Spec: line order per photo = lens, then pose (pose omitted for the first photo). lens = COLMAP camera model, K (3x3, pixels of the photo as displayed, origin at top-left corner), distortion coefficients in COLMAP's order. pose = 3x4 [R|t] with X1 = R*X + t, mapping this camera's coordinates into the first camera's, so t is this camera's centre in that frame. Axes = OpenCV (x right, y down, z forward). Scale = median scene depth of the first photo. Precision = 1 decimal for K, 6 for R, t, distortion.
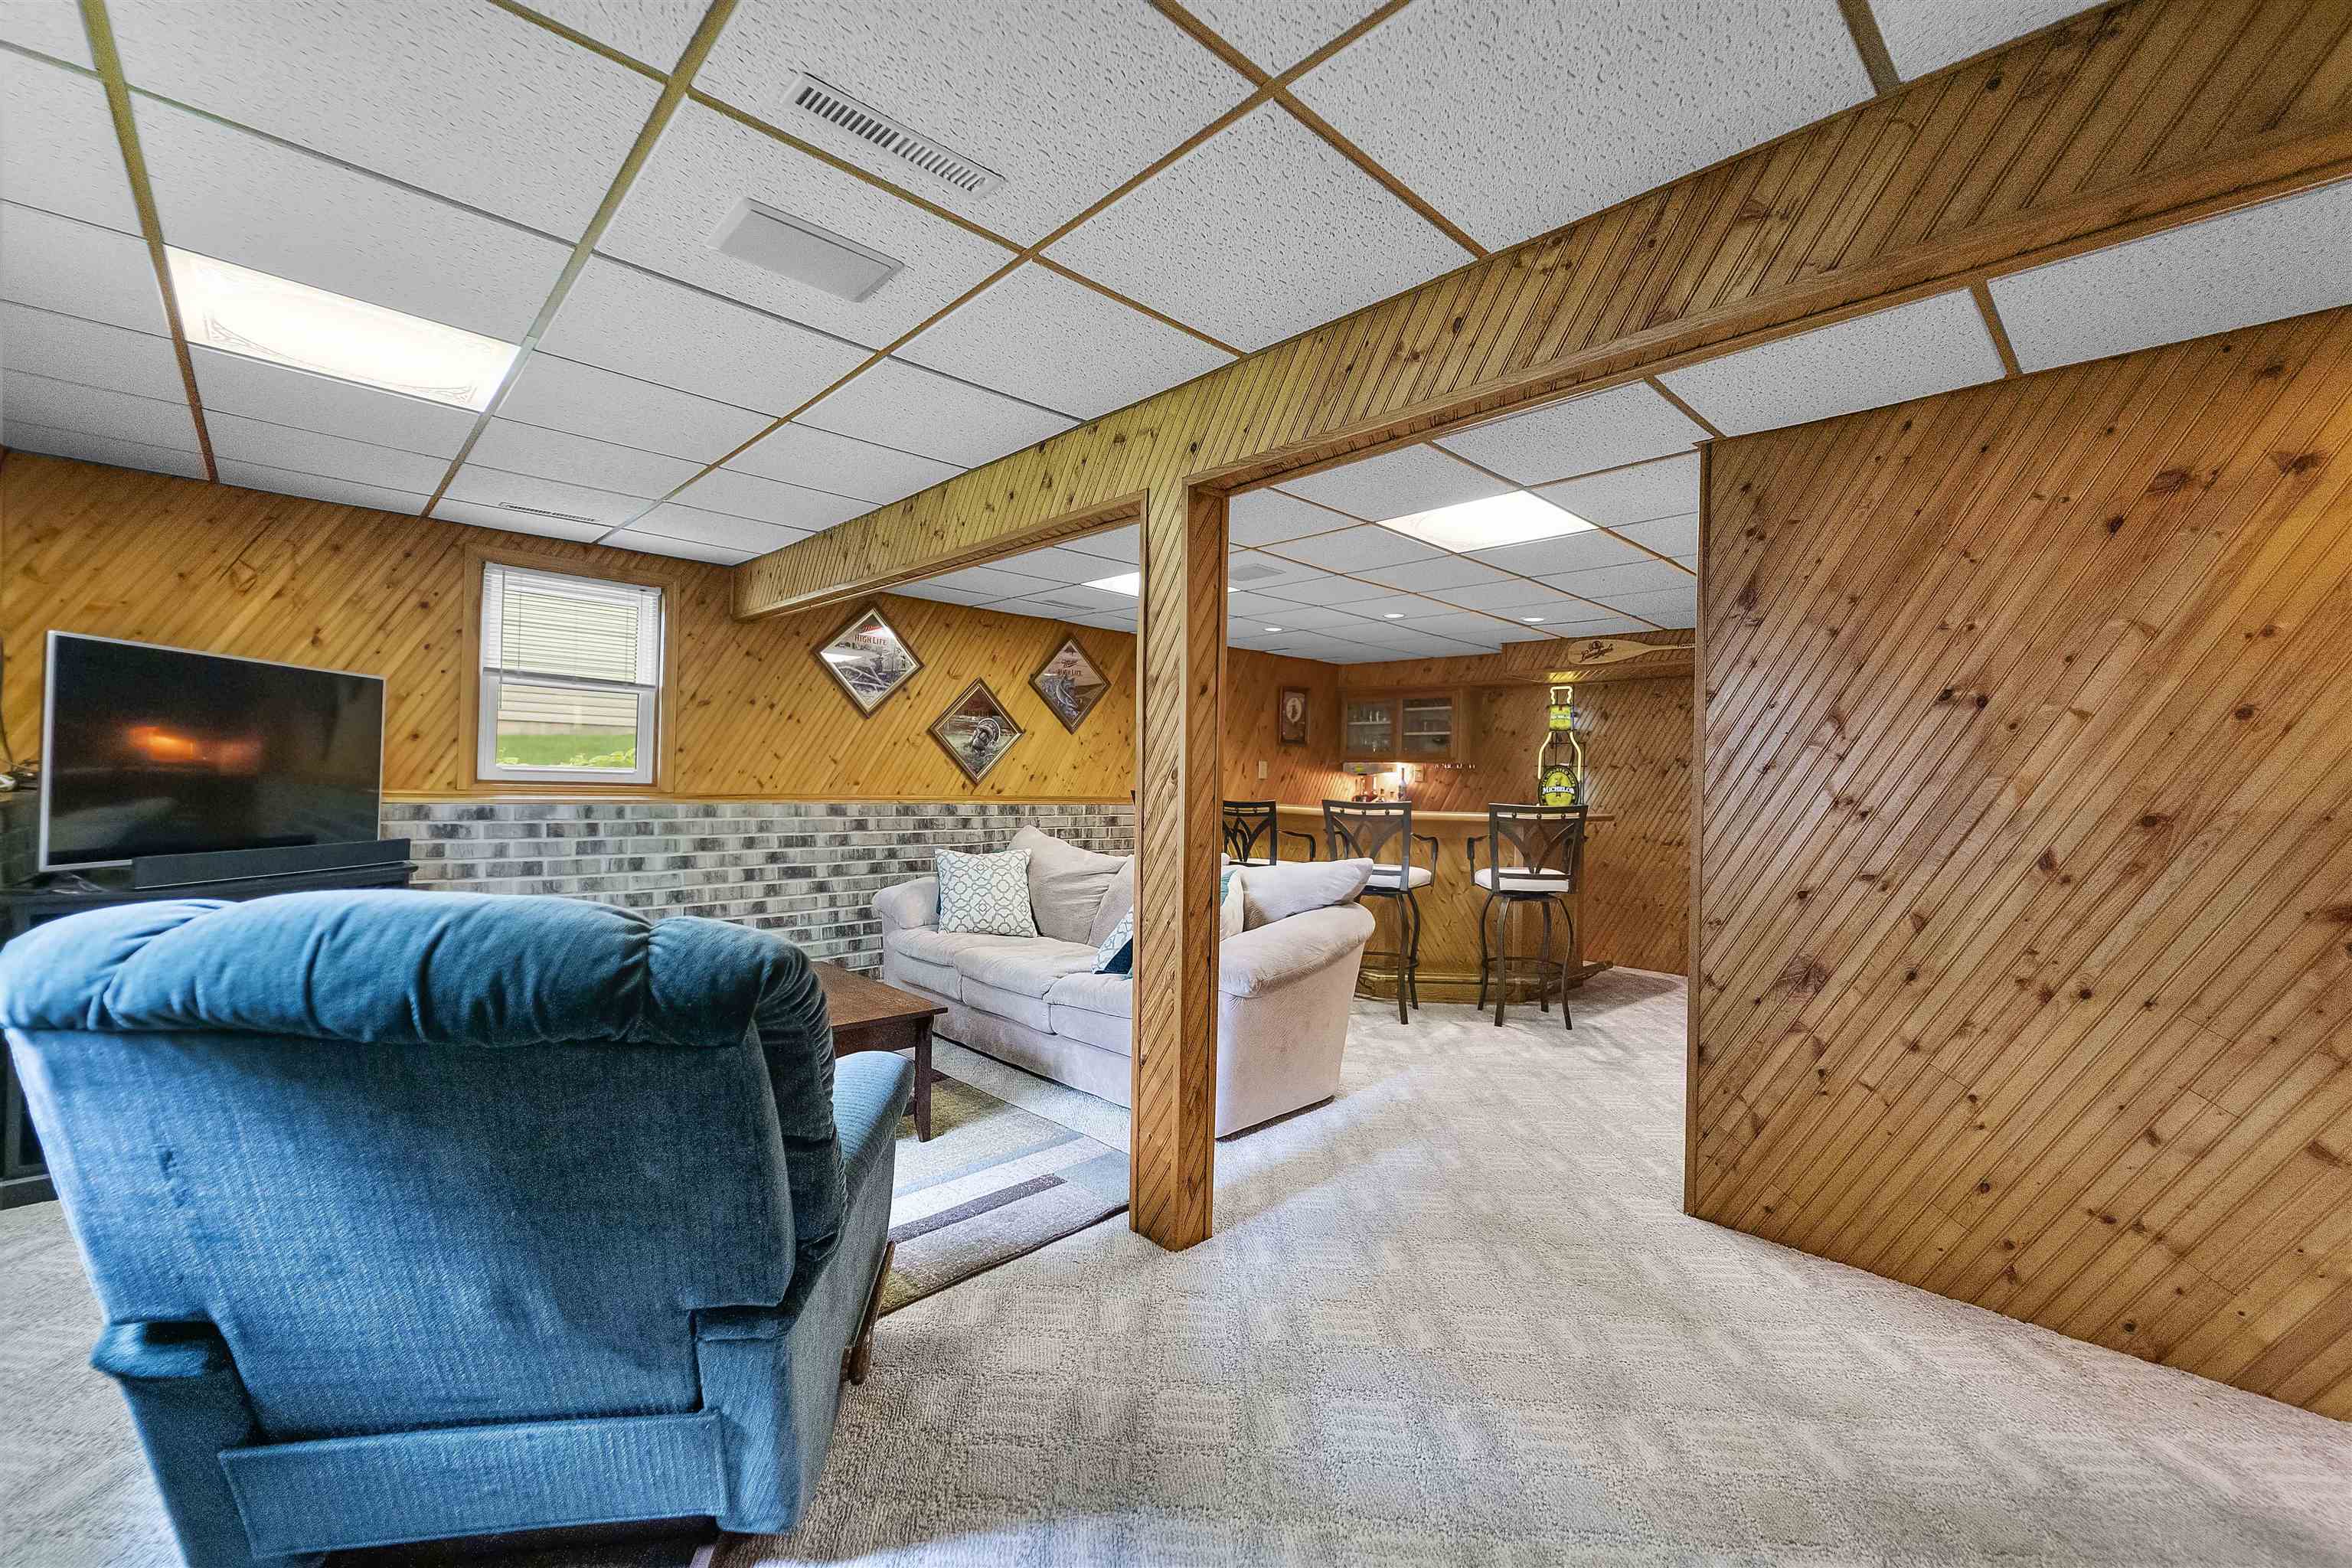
lens RADIAL K [[947.2, 0, 1170.7], [0, 947.2, 773.9], [0, 0, 1]] dist [-0.002528, -0.000413]
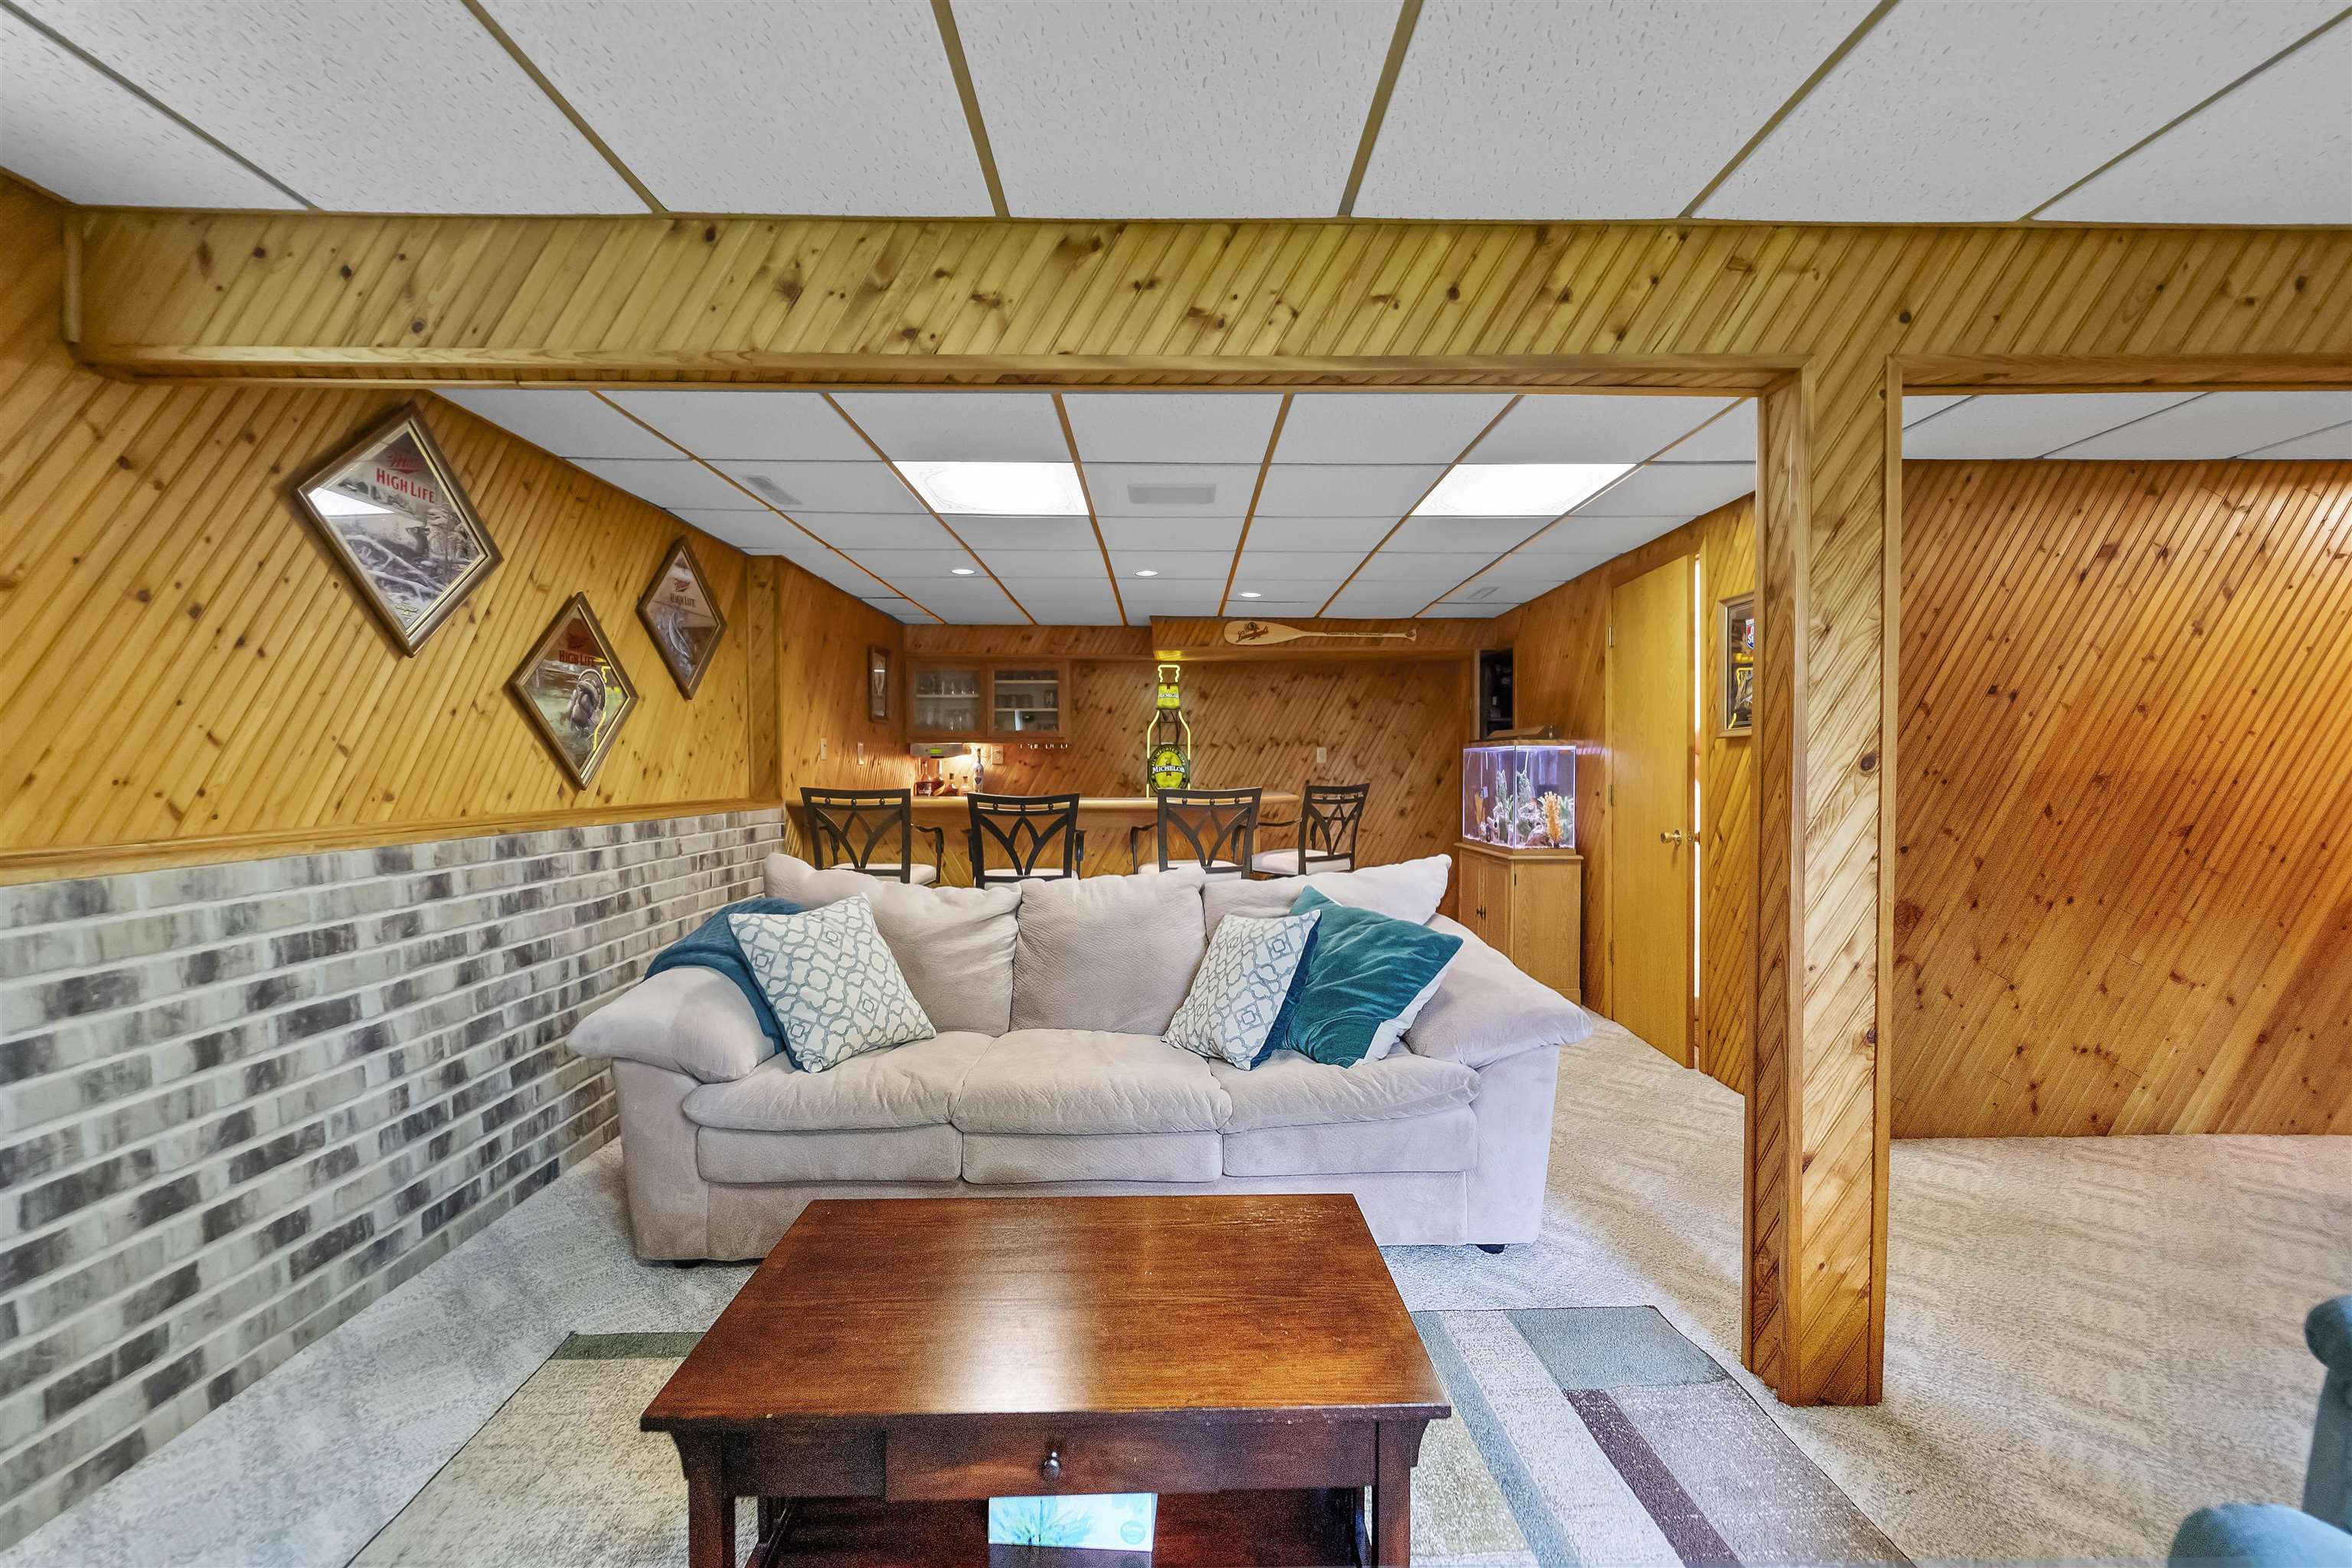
lens RADIAL K [[947.2, 0, 1170.7], [0, 947.2, 773.9], [0, 0, 1]] dist [-0.002528, -0.000413]
pose [[0.679044, -0.031738, 0.733411, -0.406885], [0.014820, 0.999454, 0.029529, -0.009228], [-0.733948, -0.009182, 0.679143, 0.409080]]
